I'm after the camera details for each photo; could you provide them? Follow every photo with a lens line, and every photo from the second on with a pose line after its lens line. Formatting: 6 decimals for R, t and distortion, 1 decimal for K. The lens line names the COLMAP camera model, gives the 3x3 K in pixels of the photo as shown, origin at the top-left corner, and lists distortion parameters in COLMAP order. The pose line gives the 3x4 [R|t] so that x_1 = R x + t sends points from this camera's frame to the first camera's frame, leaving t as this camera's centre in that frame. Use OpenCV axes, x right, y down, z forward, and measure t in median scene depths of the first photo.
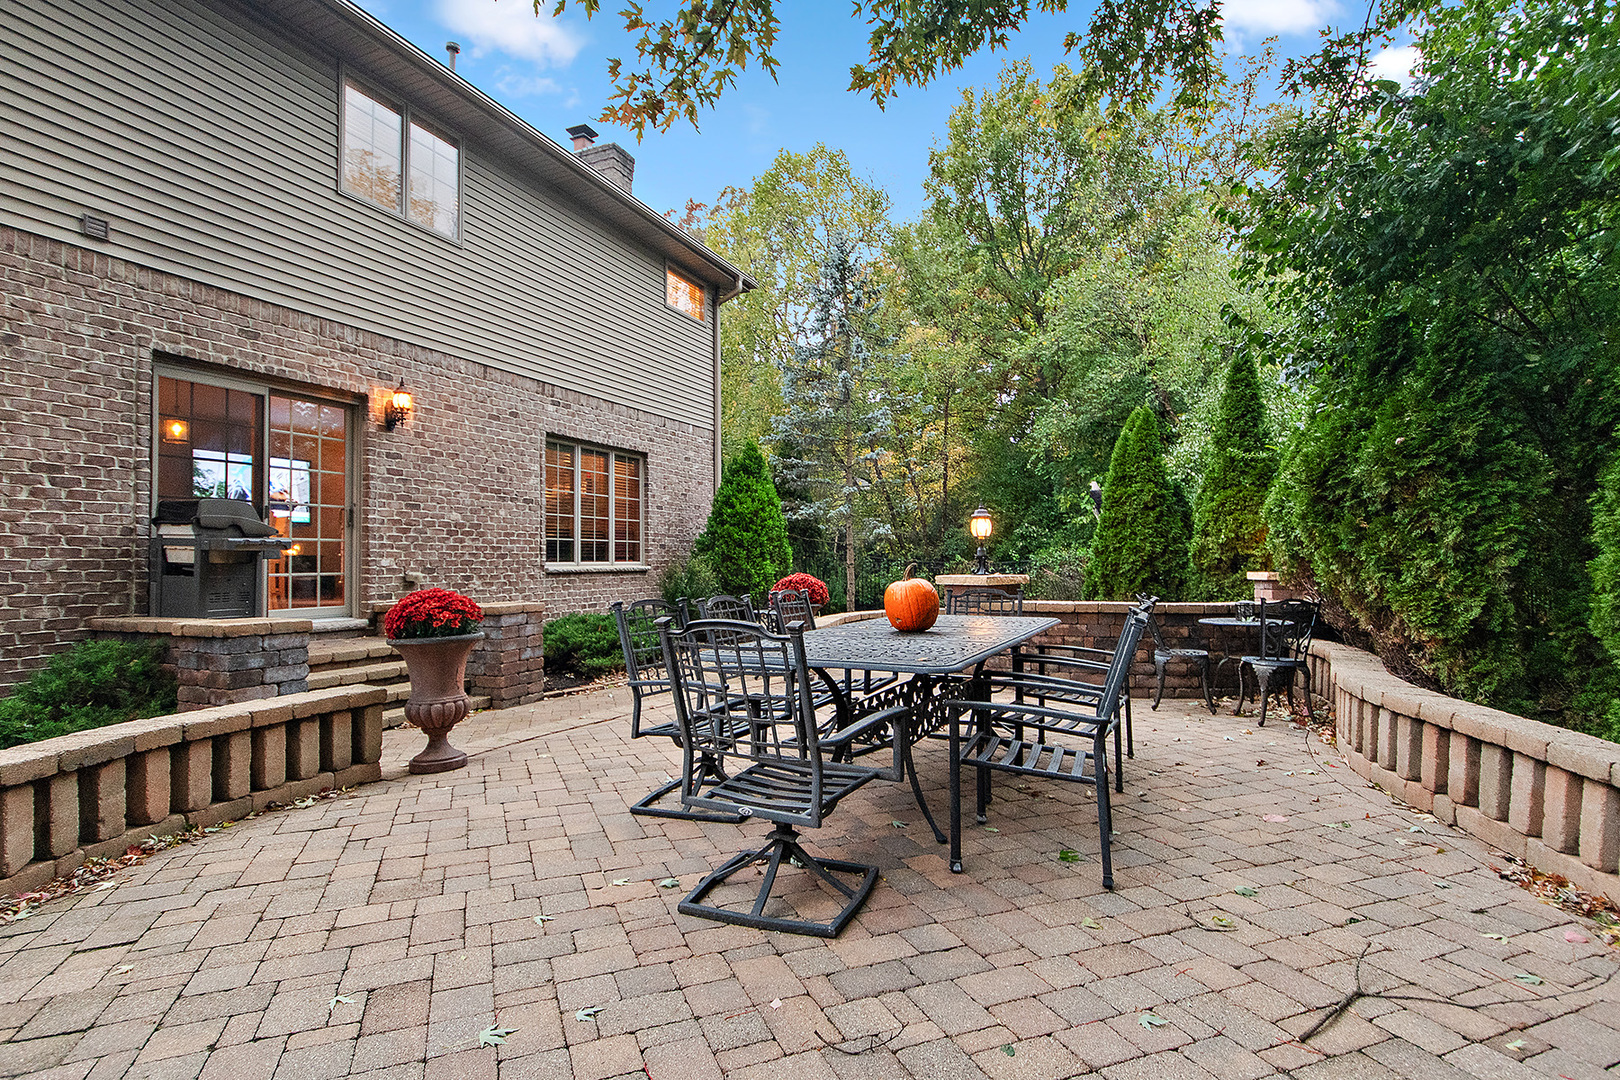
lens RADIAL K [[810.5, 0, 810.0], [0, 810.5, 540.0], [0, 0, 1]] dist [0.000469, 0.000109]
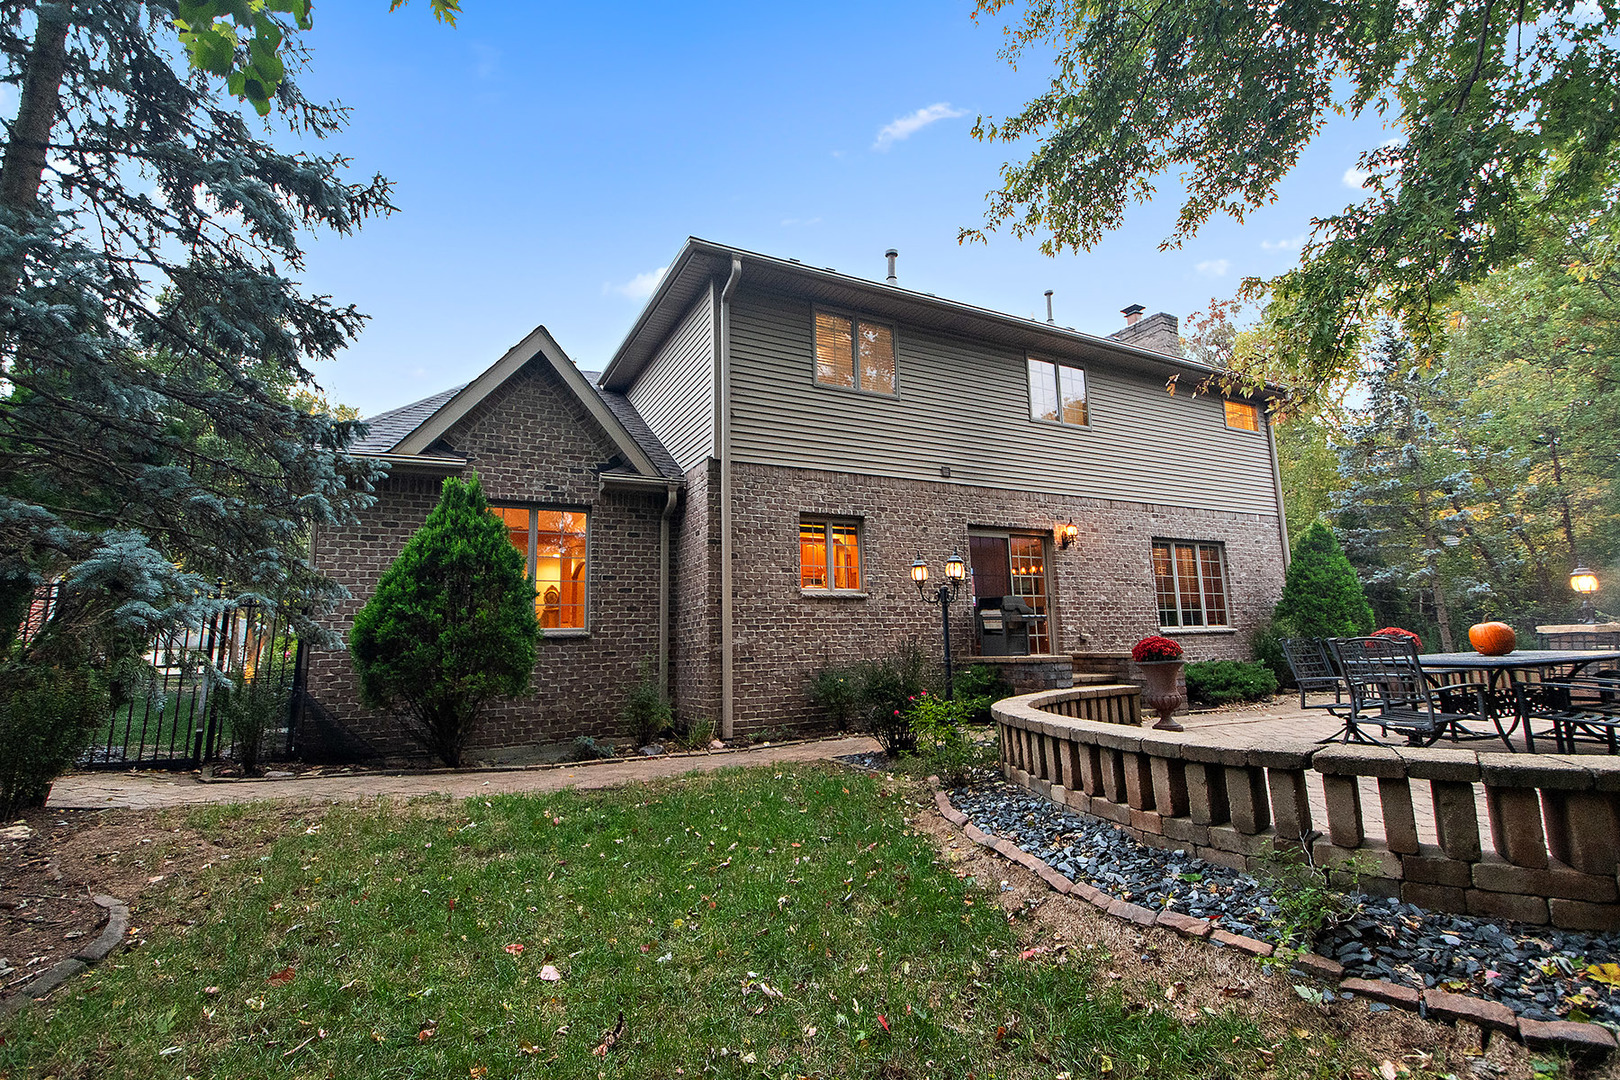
lens RADIAL K [[700.4, 0, 802.0], [0, 700.4, 535.9], [0, 0, 1]] dist [-0.012780, 0.000264]
pose [[0.768593, -0.107092, -0.630710, -0.014412], [0.035809, 0.991545, -0.124724, -0.000370], [0.638735, 0.073277, 0.765930, -0.326661]]
